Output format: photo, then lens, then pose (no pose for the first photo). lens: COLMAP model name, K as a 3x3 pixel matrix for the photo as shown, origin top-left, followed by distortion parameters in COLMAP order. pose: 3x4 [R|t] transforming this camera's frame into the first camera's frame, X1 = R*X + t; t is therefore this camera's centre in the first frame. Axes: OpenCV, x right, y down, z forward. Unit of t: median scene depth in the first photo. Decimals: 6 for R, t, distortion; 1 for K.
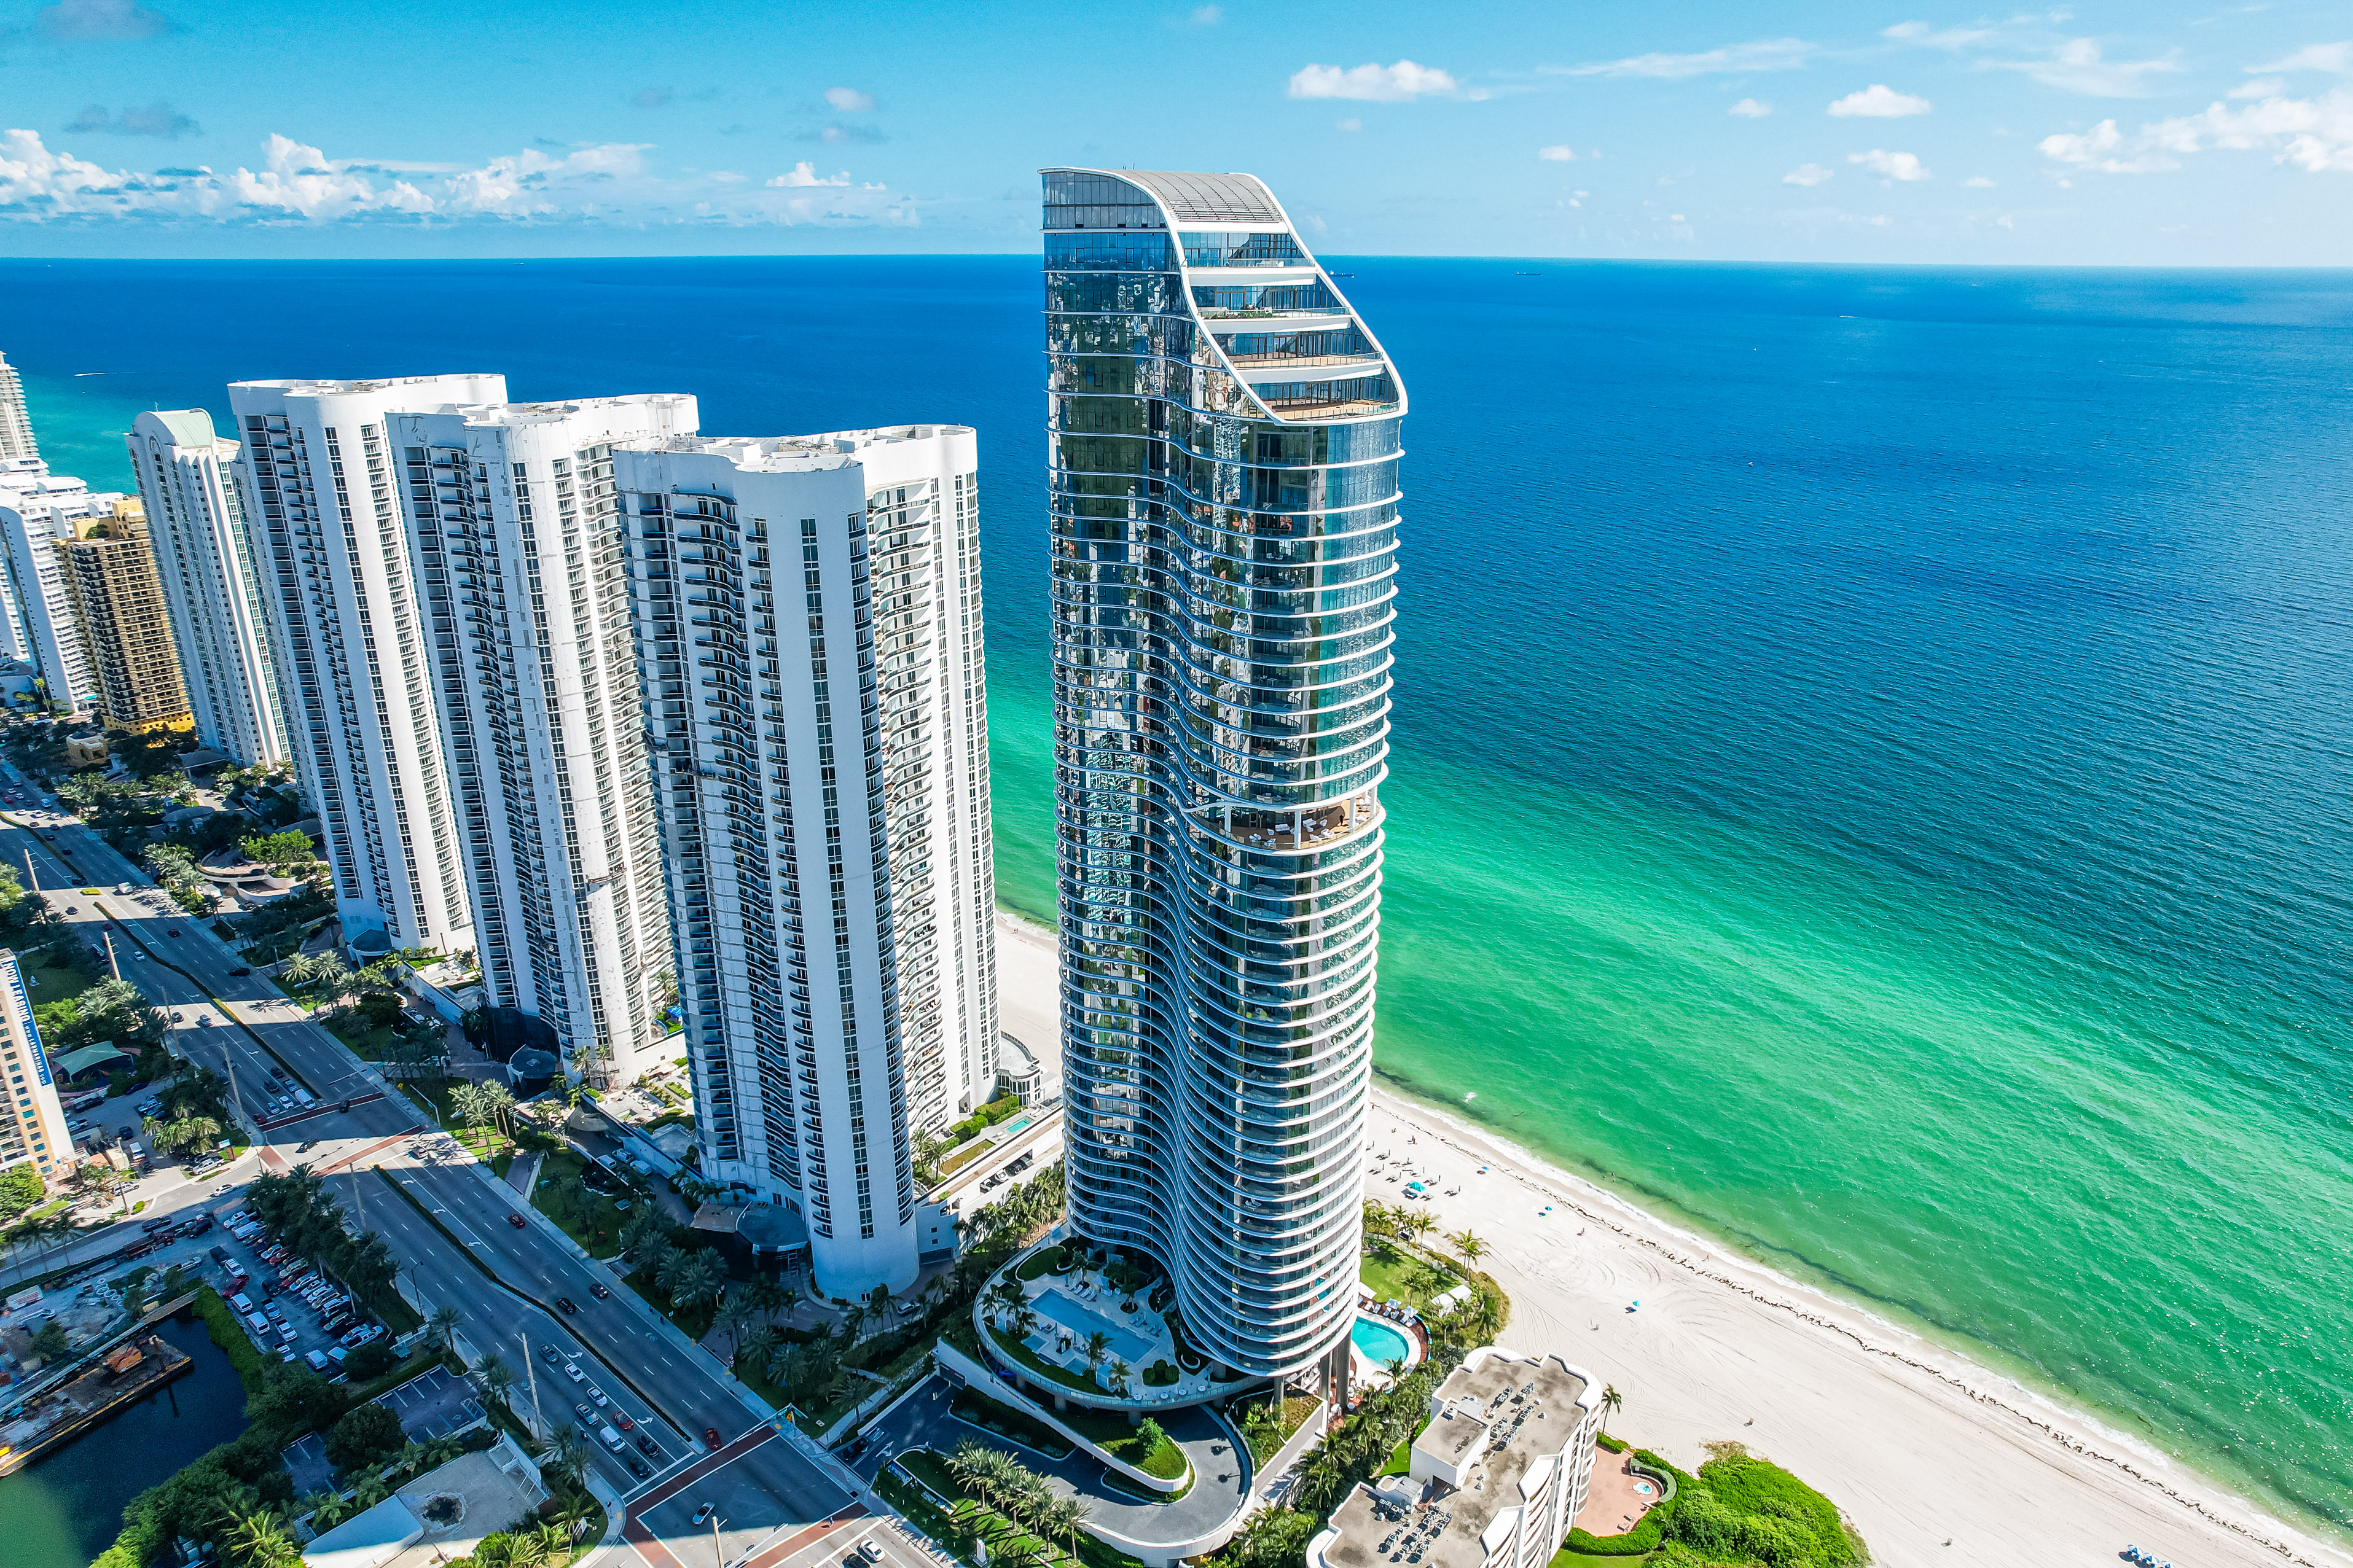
lens RADIAL K [[1504.6, 0, 1183.8], [0, 1504.6, 797.7], [0, 0, 1]] dist [-0.069716, 0.061596]
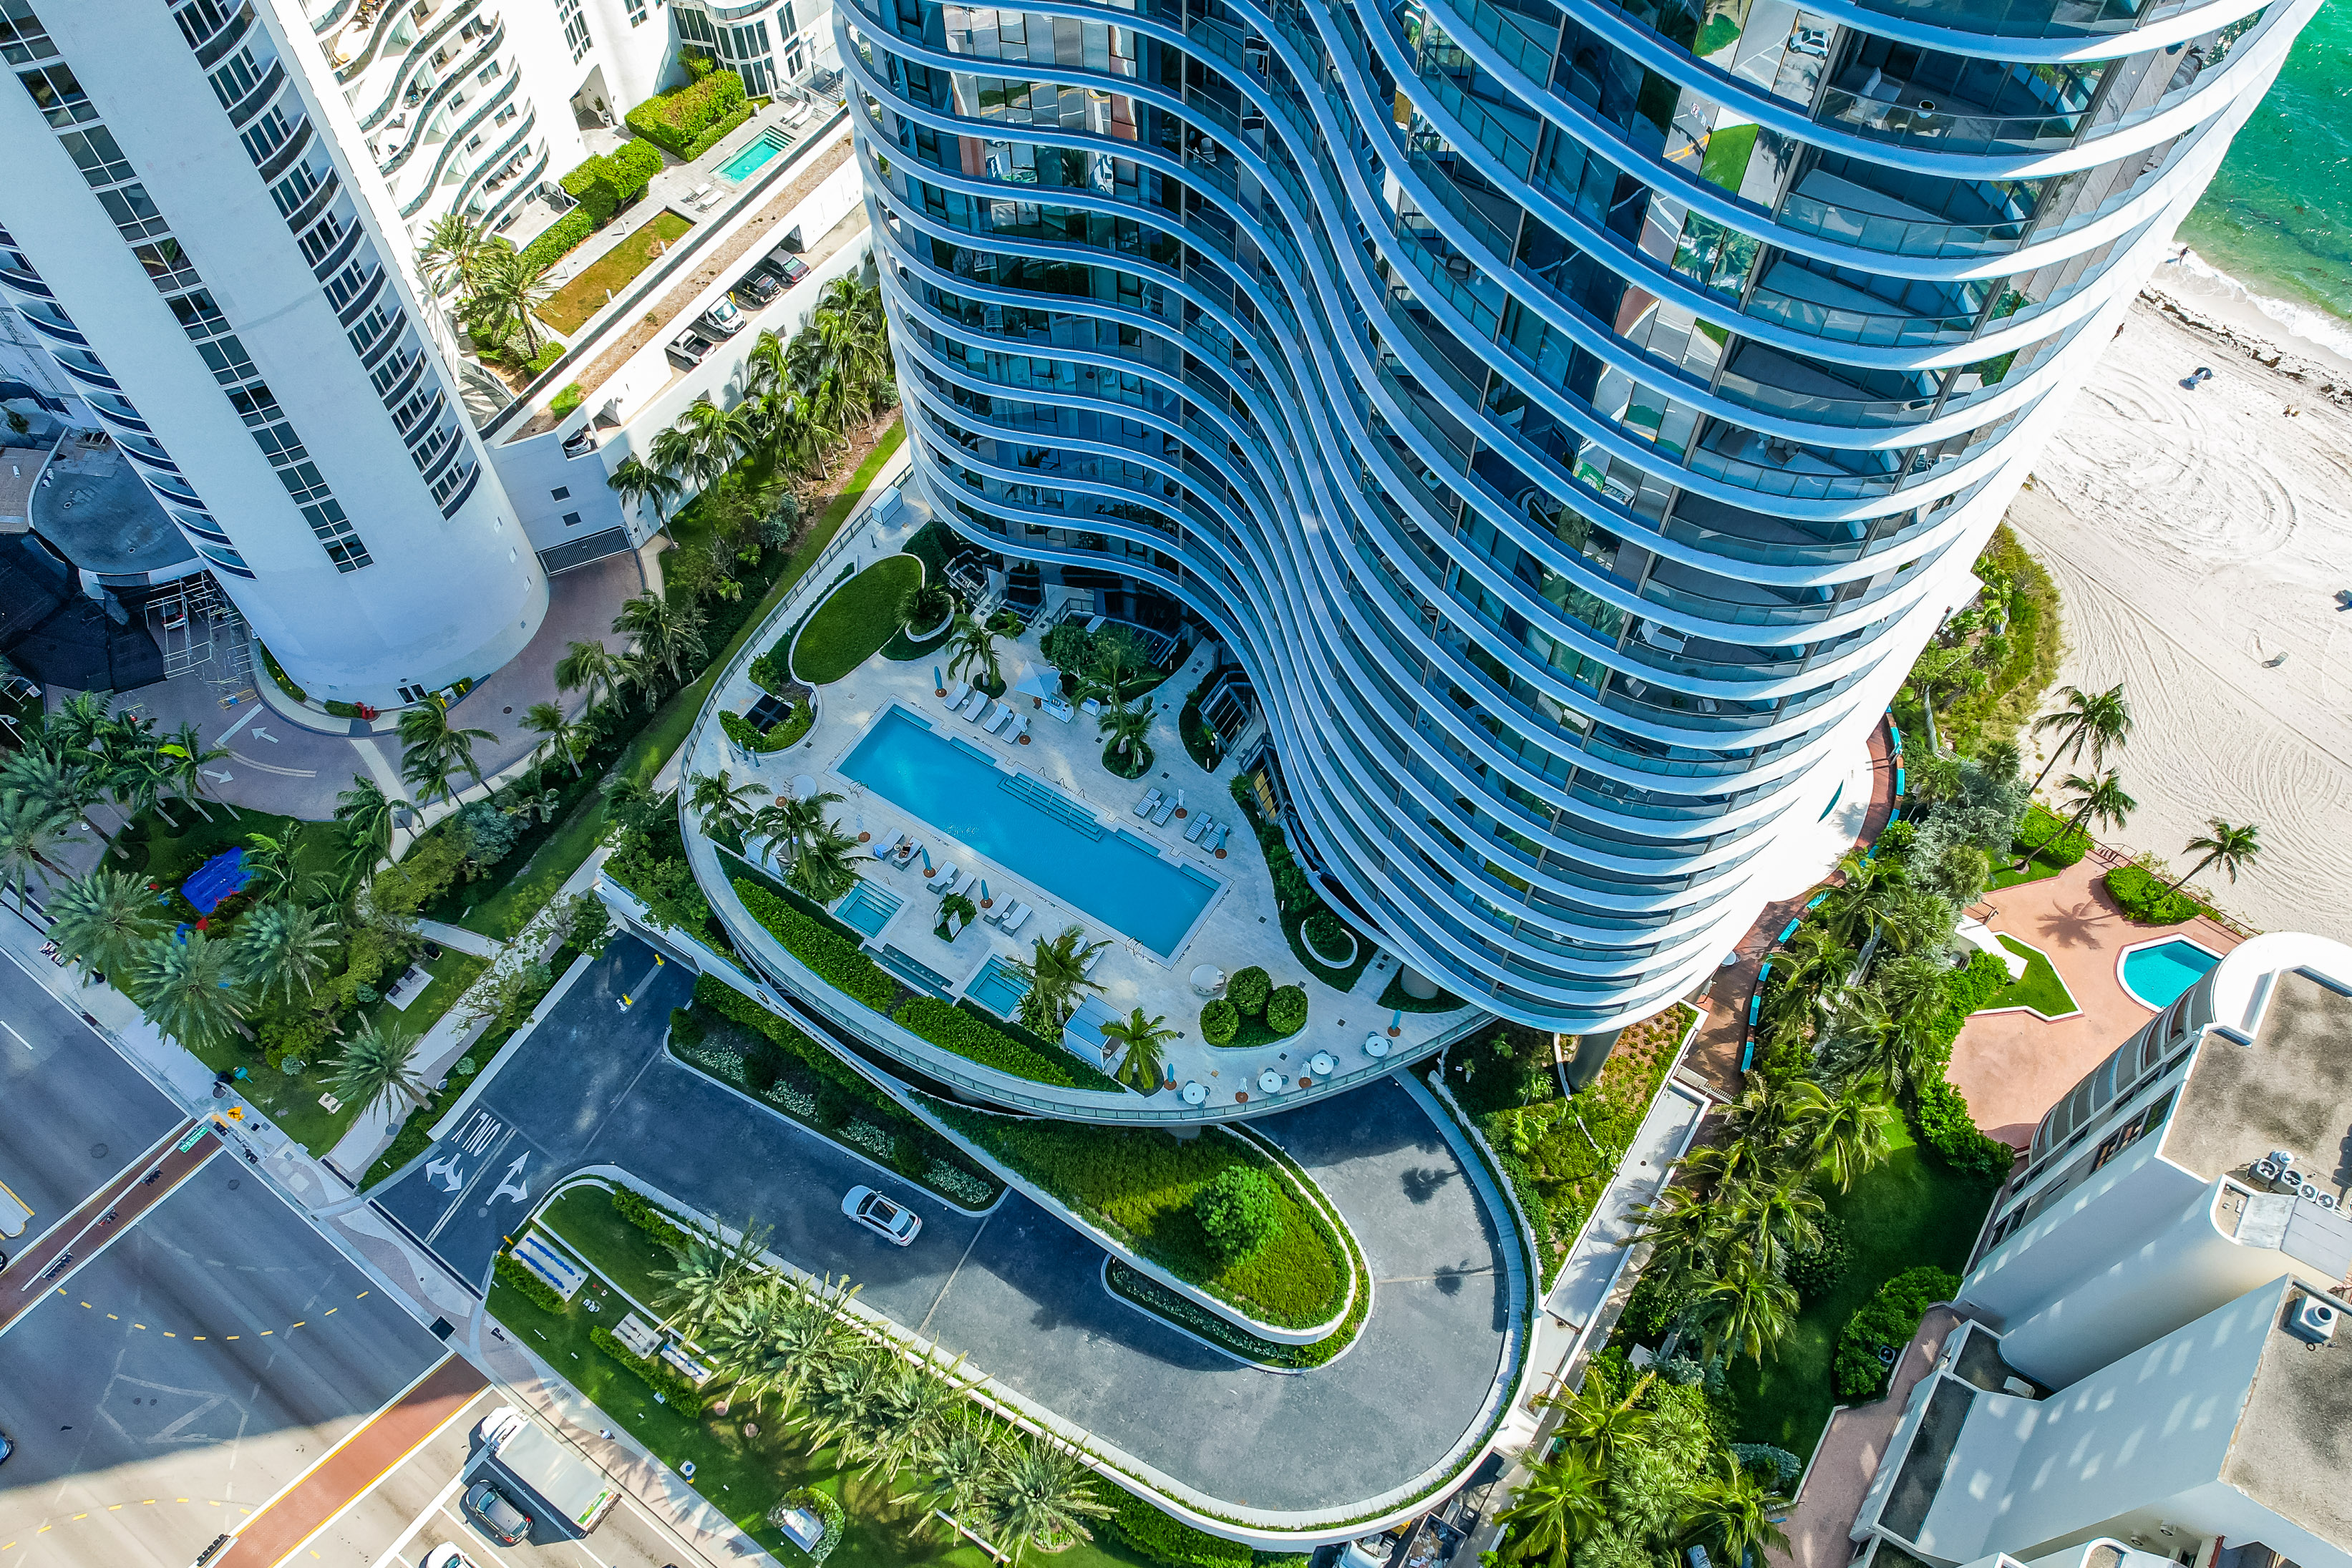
lens RADIAL K [[1716.9, 0, 1171.2], [0, 1716.9, 889.3], [0, 0, 1]] dist [-0.022874, 0.002850]
pose [[0.996915, -0.071658, 0.032017, -0.037470], [0.033627, 0.758572, 0.650720, 0.093691], [-0.070916, -0.647636, 0.758642, 0.608697]]
